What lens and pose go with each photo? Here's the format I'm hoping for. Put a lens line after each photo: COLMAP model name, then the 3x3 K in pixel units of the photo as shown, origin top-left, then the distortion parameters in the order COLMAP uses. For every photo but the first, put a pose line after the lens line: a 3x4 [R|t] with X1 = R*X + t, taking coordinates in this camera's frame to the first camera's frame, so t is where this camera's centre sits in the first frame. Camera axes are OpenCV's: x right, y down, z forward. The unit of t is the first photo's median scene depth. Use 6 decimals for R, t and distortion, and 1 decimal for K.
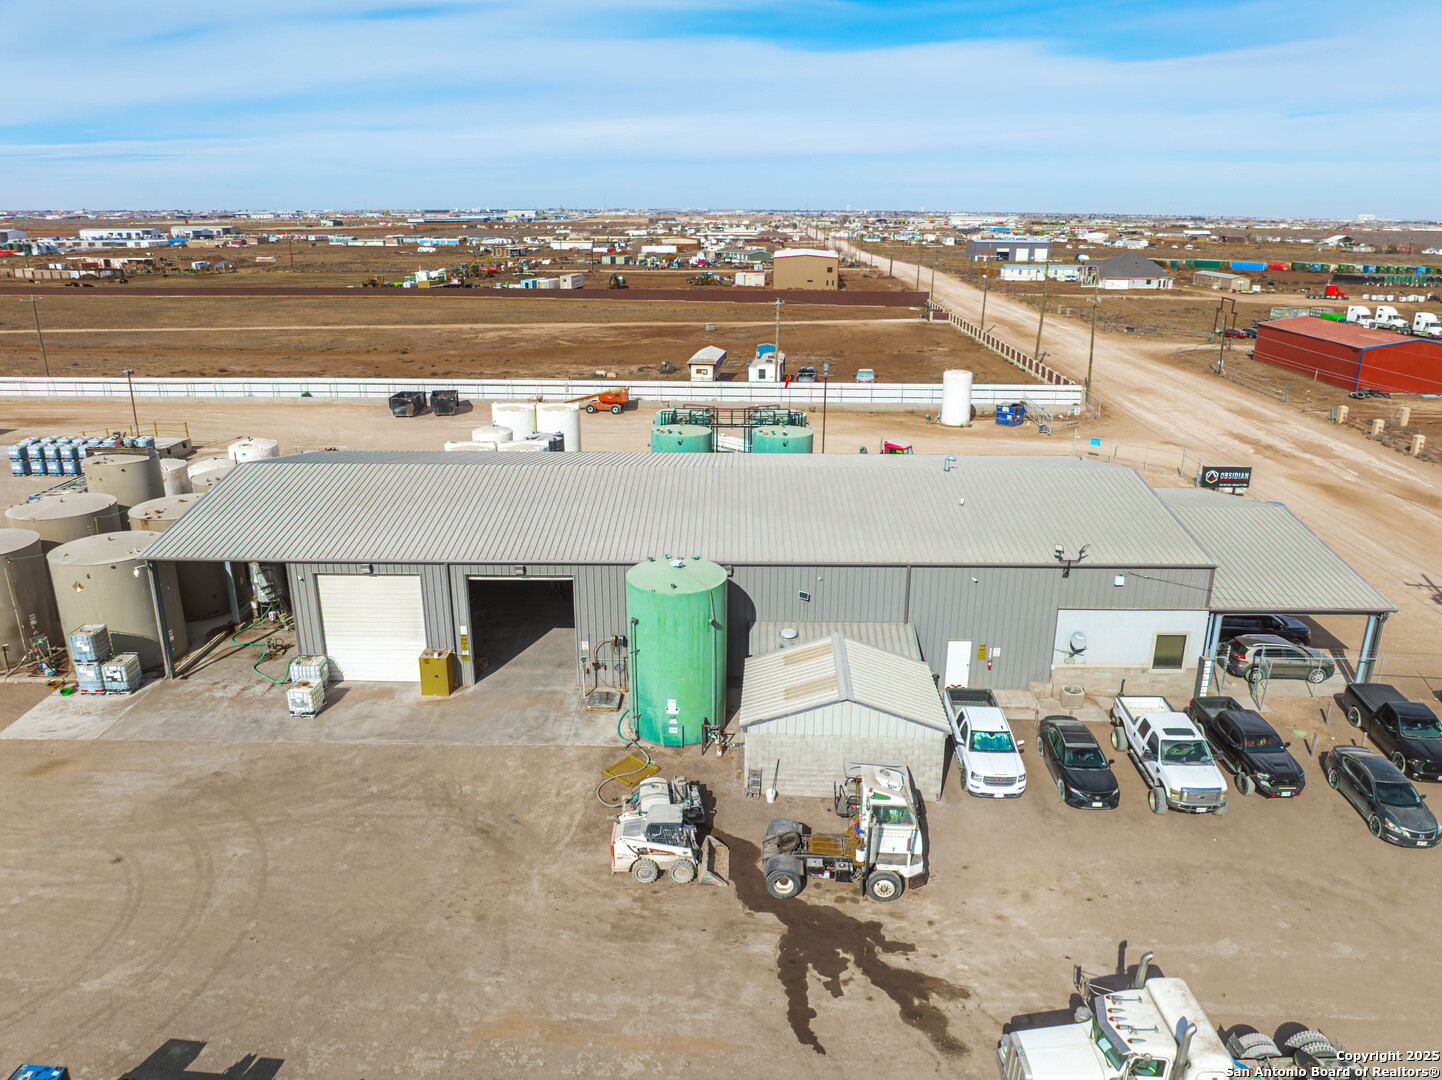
lens RADIAL K [[1014.0, 0, 726.5], [0, 1014.0, 528.4], [0, 0, 1]] dist [-0.046386, 0.018621]
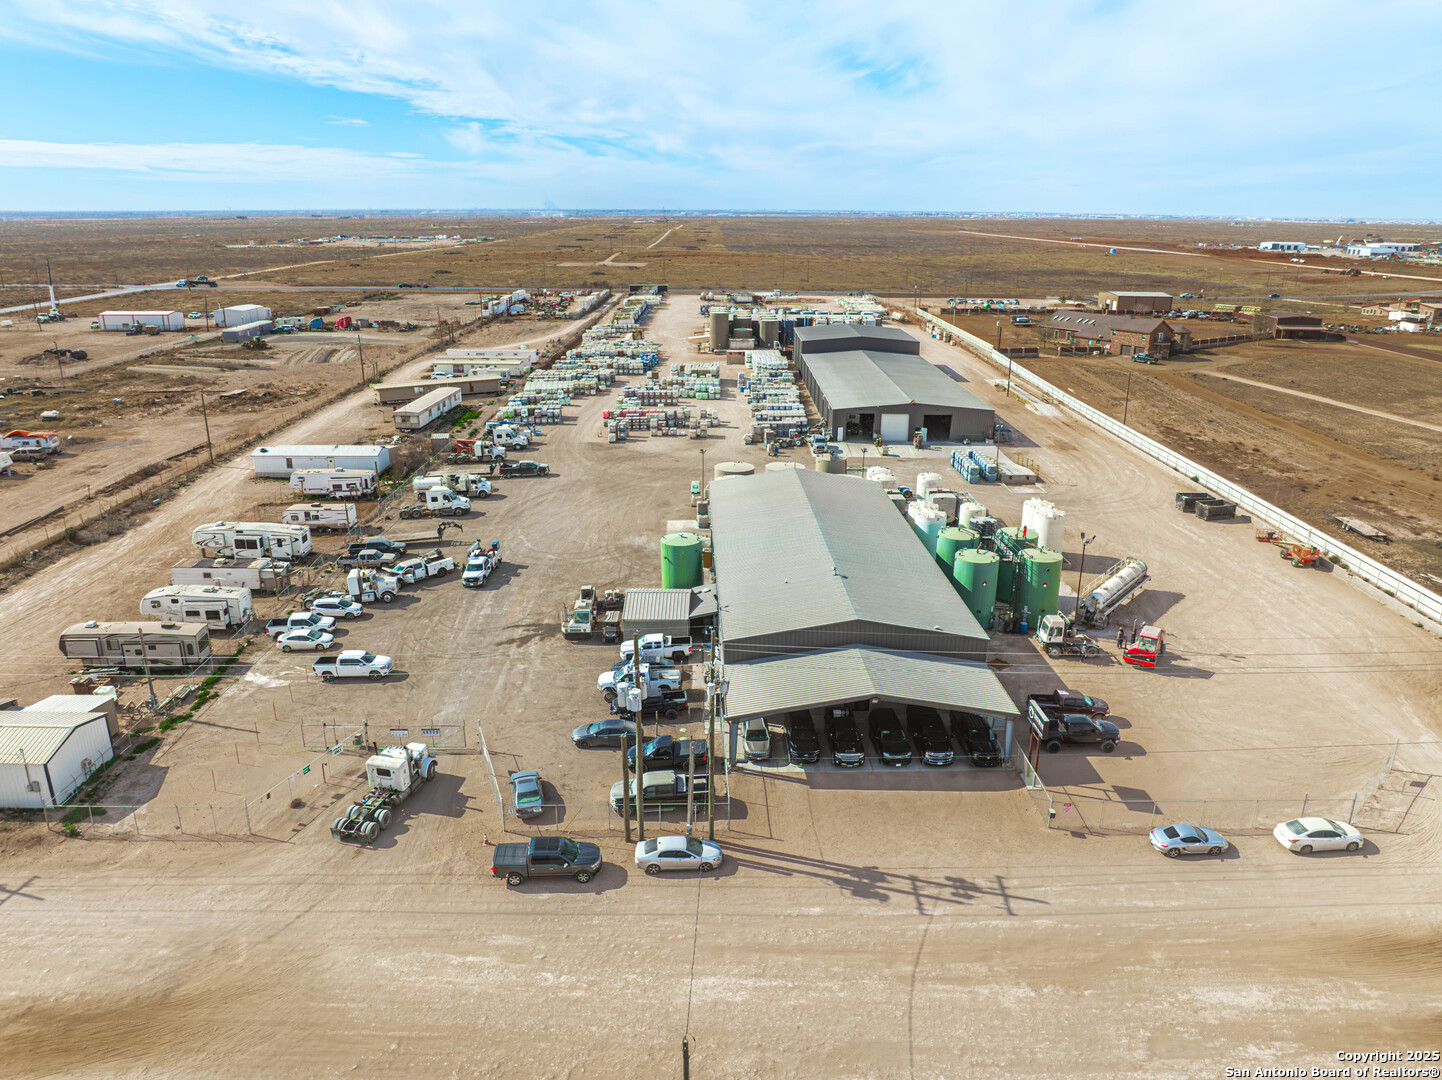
lens RADIAL K [[1014.0, 0, 725.5], [0, 1014.0, 537.5], [0, 0, 1]] dist [-0.046386, 0.018621]
pose [[0.040526, 0.302955, -0.952143, 2.009199], [-0.303934, 0.911507, 0.277089, -0.588564], [0.951831, 0.278159, 0.129018, 0.696491]]
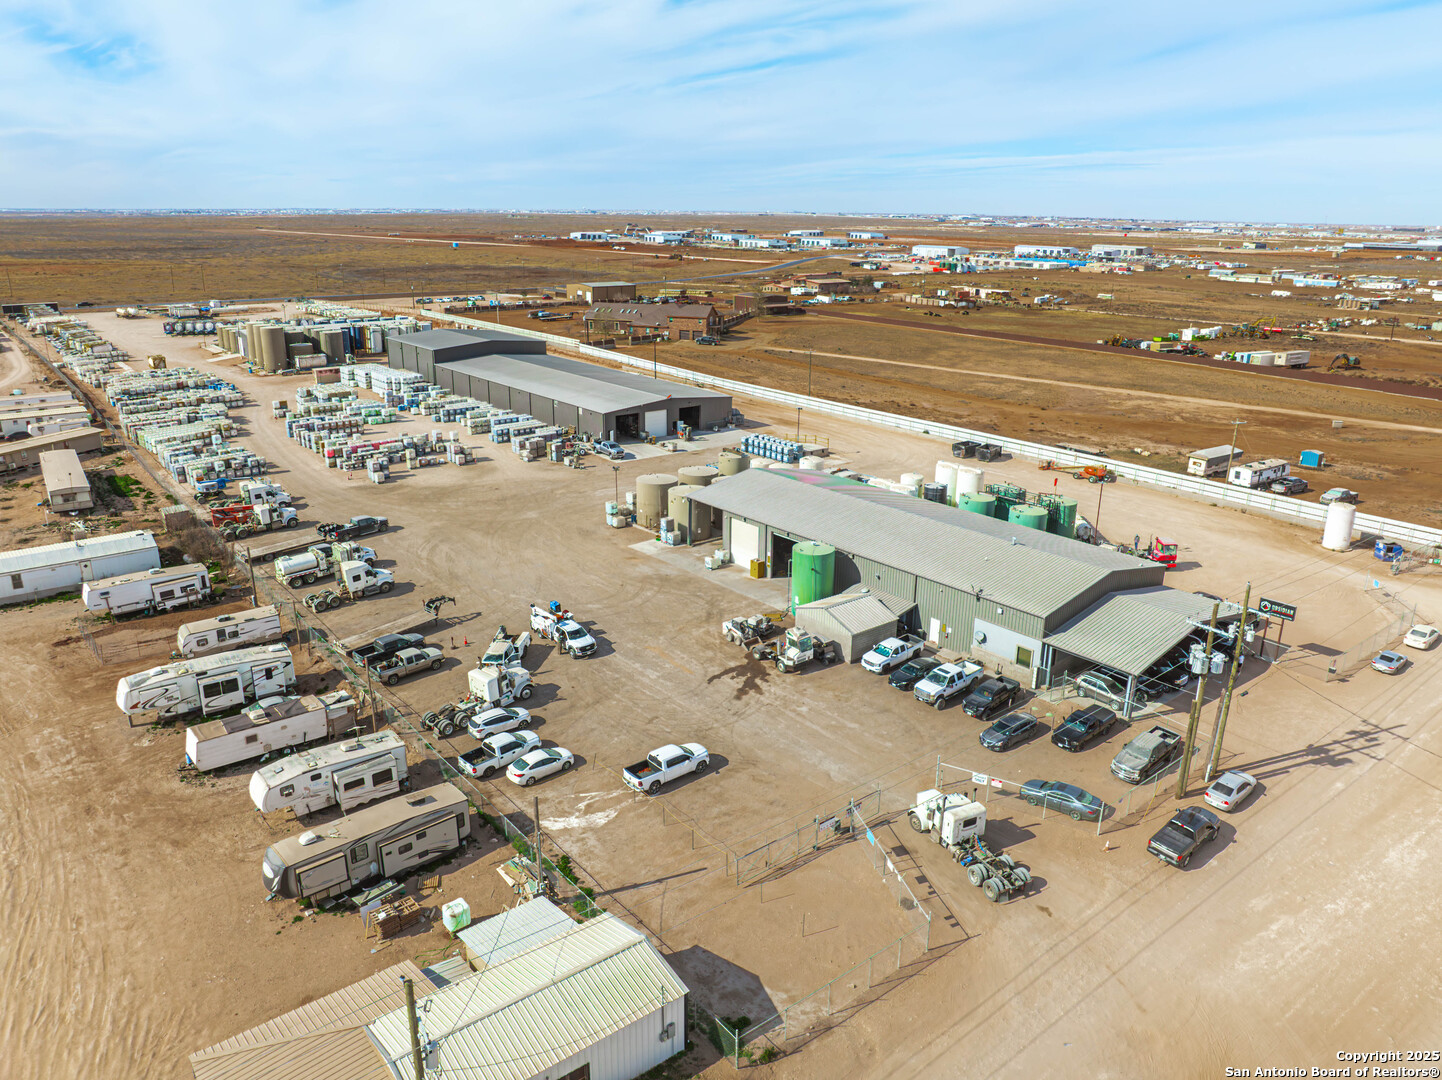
lens RADIAL K [[1014.0, 0, 722.8], [0, 1014.0, 547.7], [0, 0, 1]] dist [-0.046386, 0.018621]
pose [[0.652853, 0.240461, -0.718305, 1.347361], [-0.233011, 0.966047, 0.111617, -0.151253], [0.720756, 0.094503, 0.686717, -0.700404]]
